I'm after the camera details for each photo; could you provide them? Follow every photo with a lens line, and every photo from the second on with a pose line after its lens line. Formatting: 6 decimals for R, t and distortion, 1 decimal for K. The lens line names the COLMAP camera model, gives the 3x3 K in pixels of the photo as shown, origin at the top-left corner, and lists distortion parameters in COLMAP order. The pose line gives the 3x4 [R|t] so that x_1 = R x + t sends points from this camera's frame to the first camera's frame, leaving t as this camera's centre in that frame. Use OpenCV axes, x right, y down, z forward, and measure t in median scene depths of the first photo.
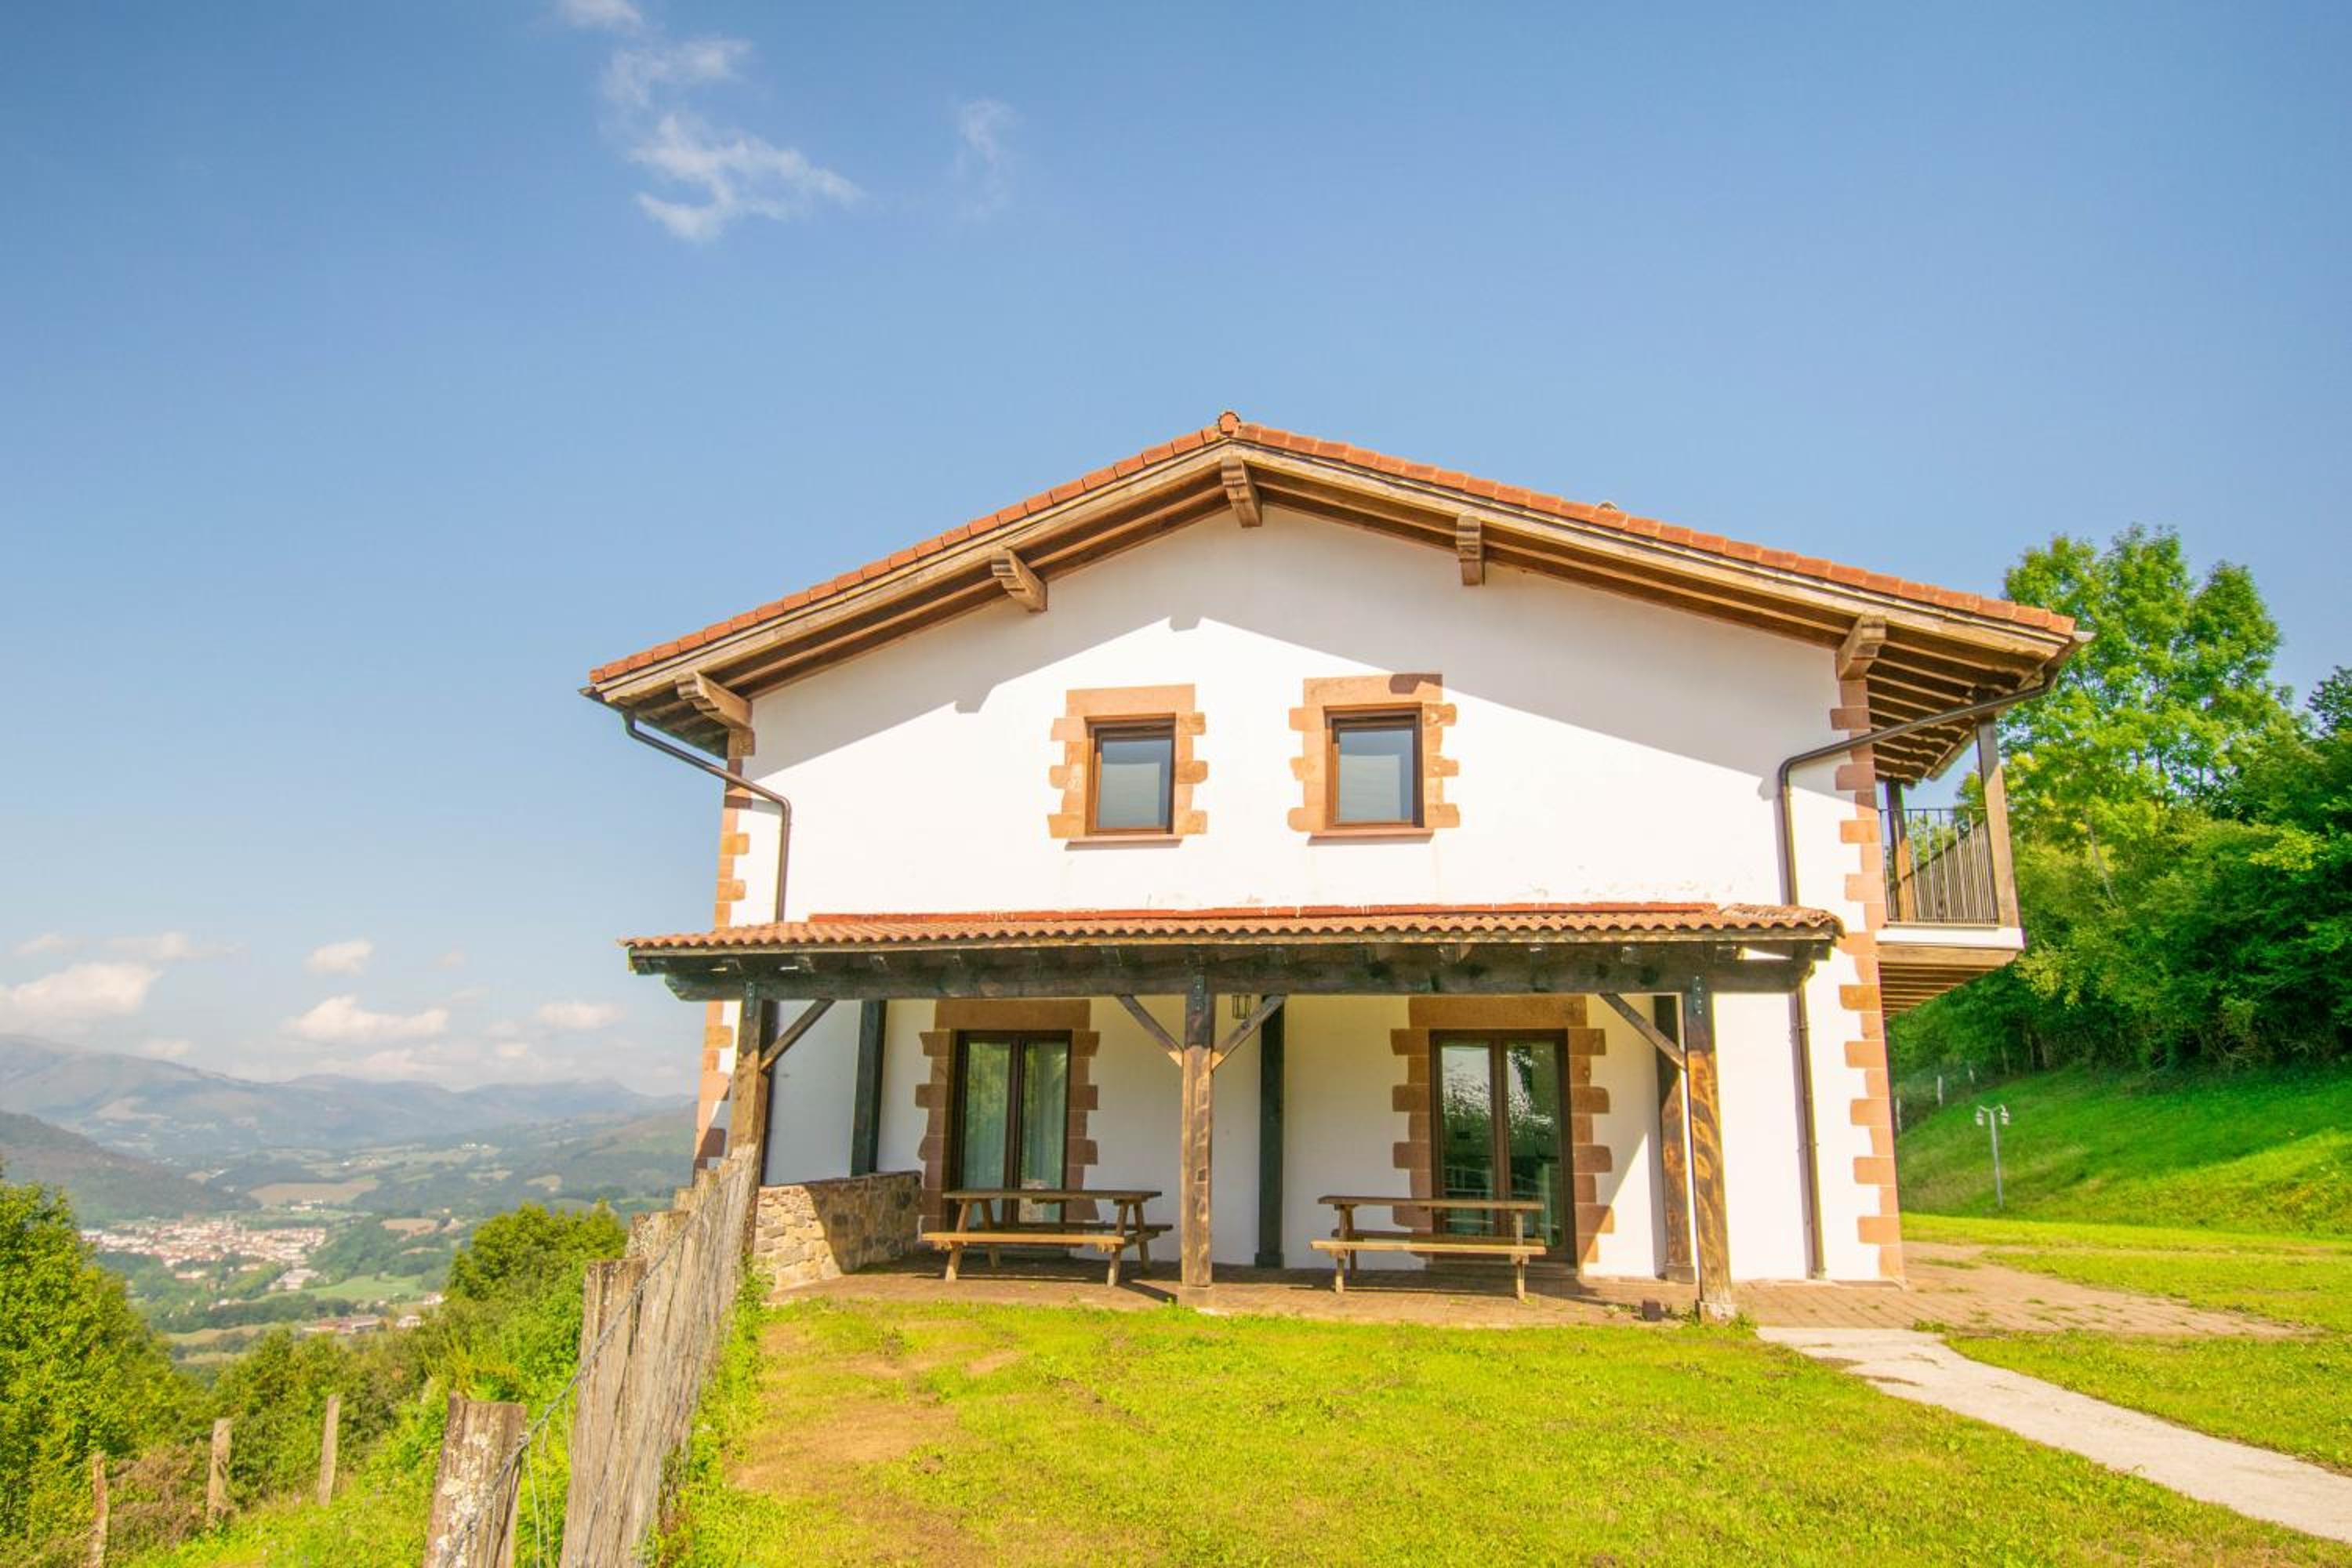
lens RADIAL K [[1550.9, 0, 1178.8], [0, 1550.9, 758.1], [0, 0, 1]] dist [-0.003114, 0.000221]
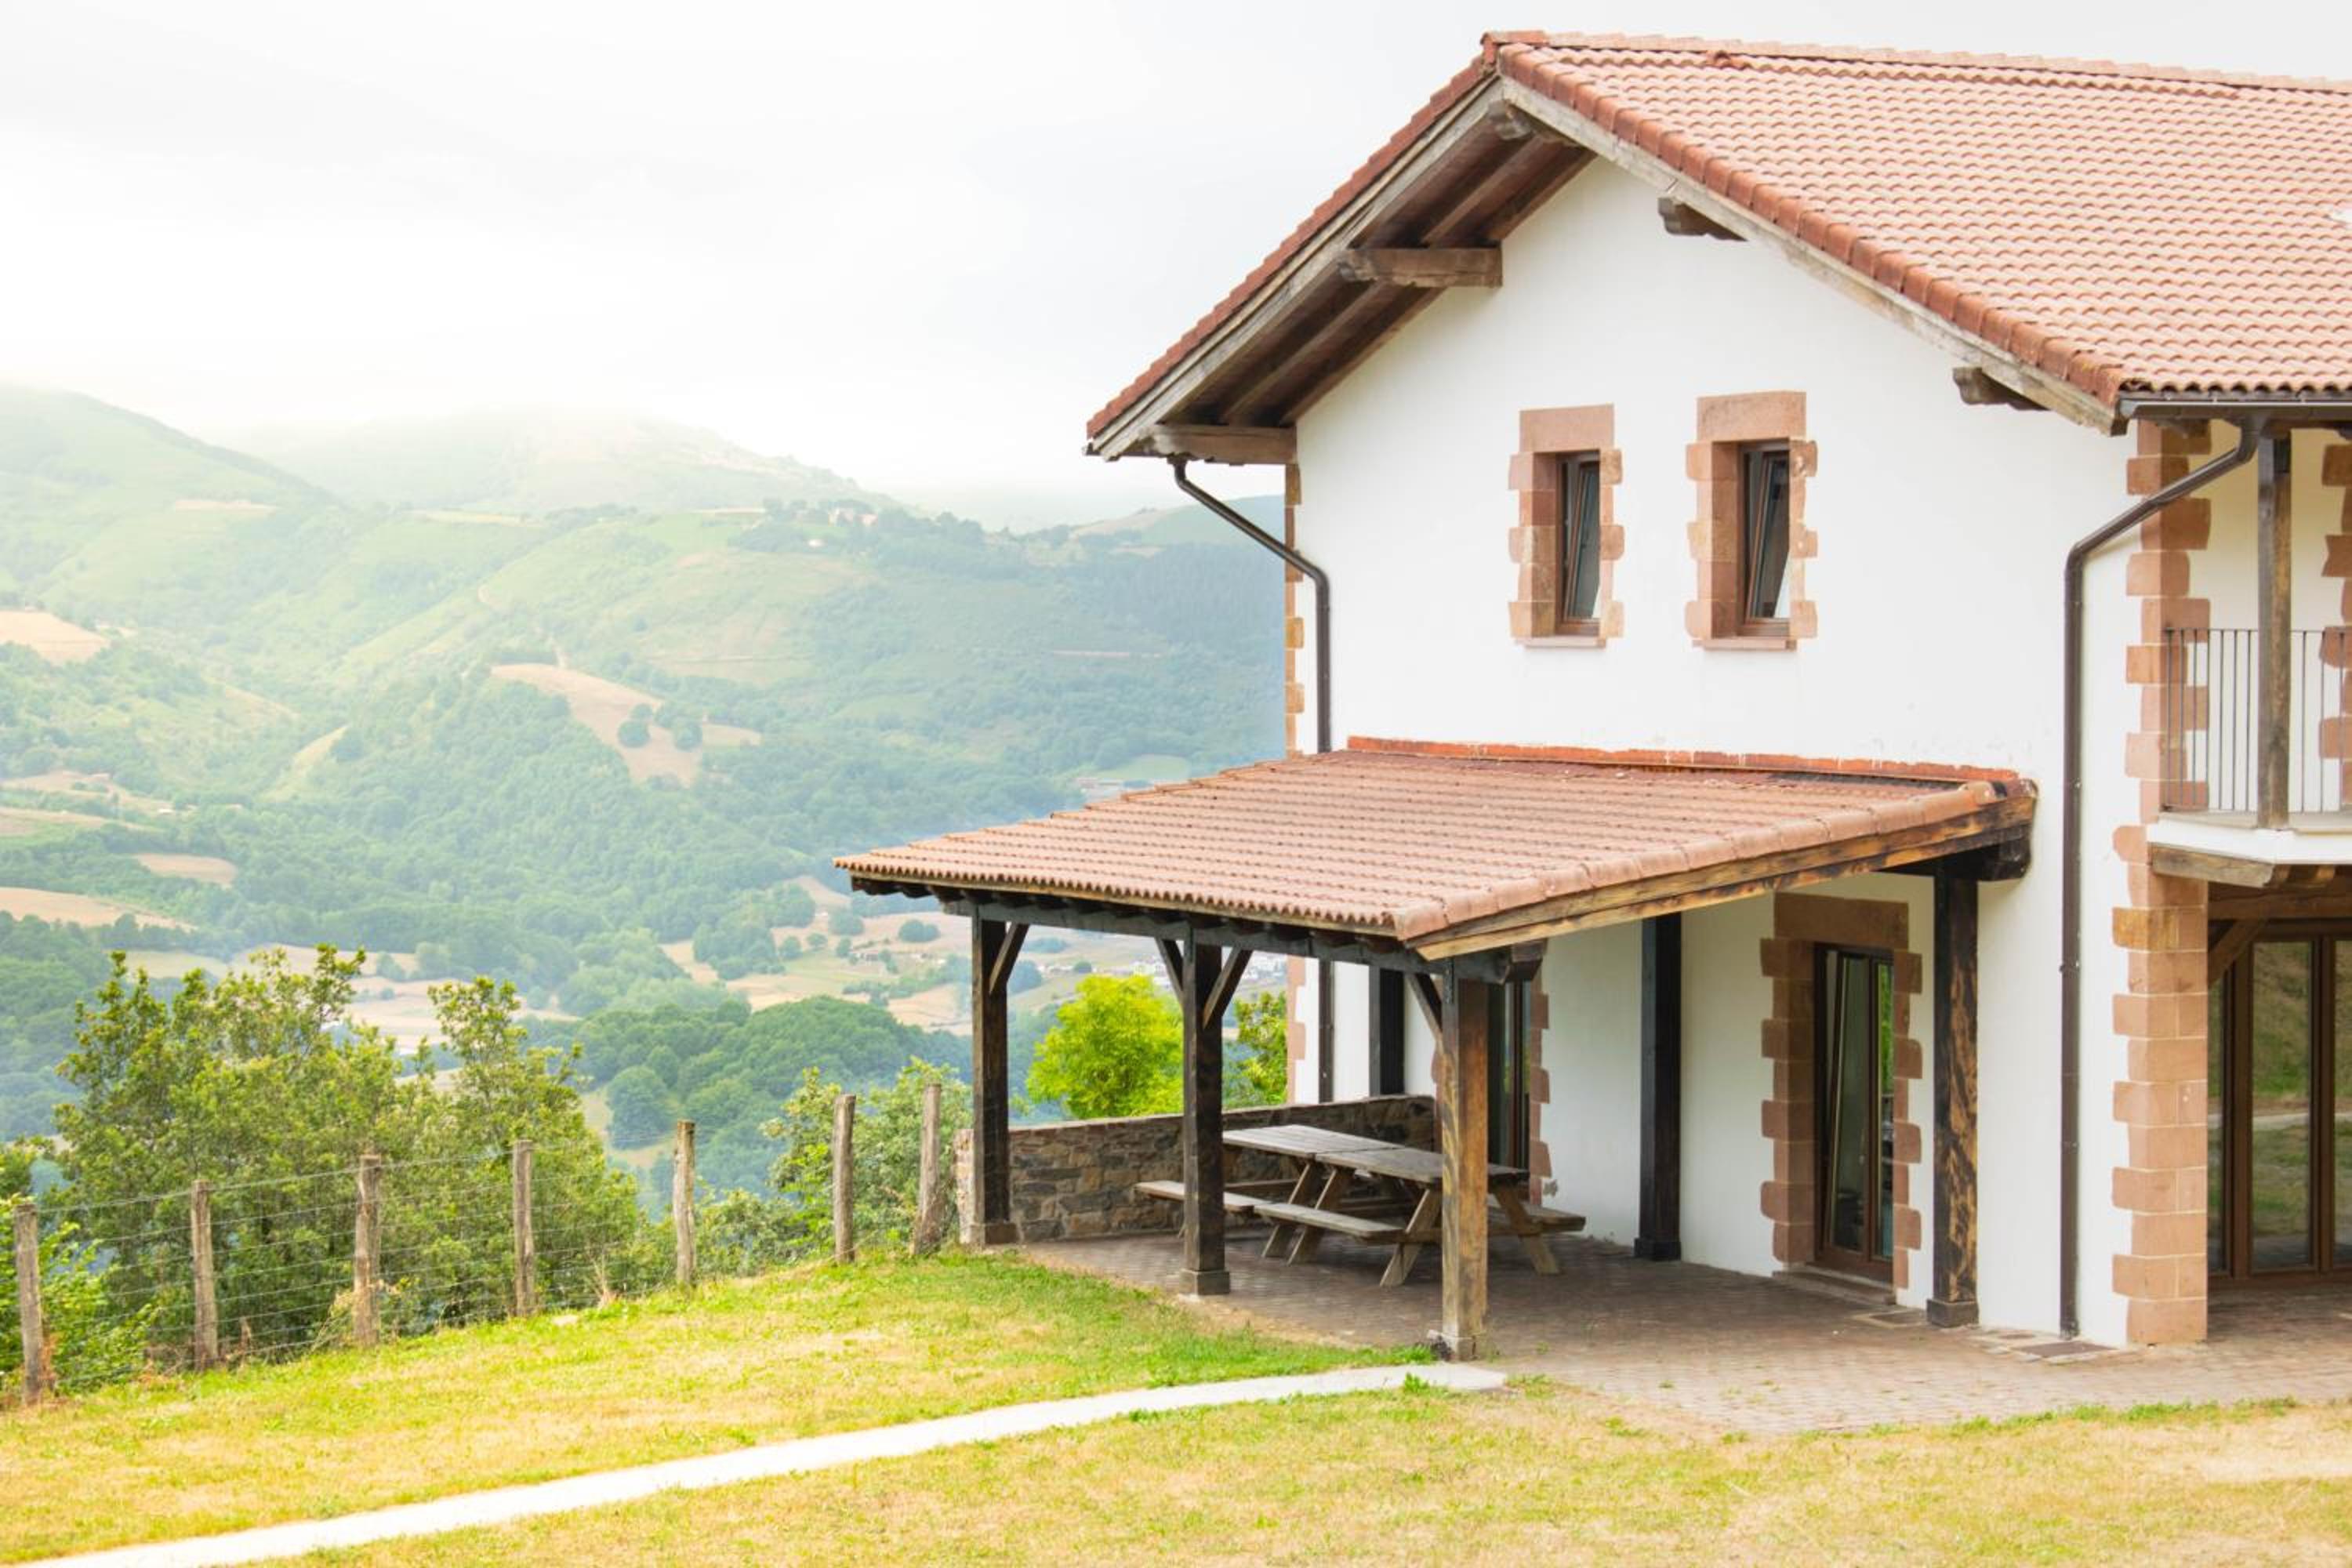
lens RADIAL K [[5223.7, 0, 1176.0], [0, 5223.7, 784.0], [0, 0, 1]] dist [0.082252, 0.342952]
pose [[0.603819, 0.004220, -0.797110, 1.761875], [0.206049, 0.965174, 0.161195, -0.304526], [0.770030, -0.261576, 0.581921, -0.499967]]
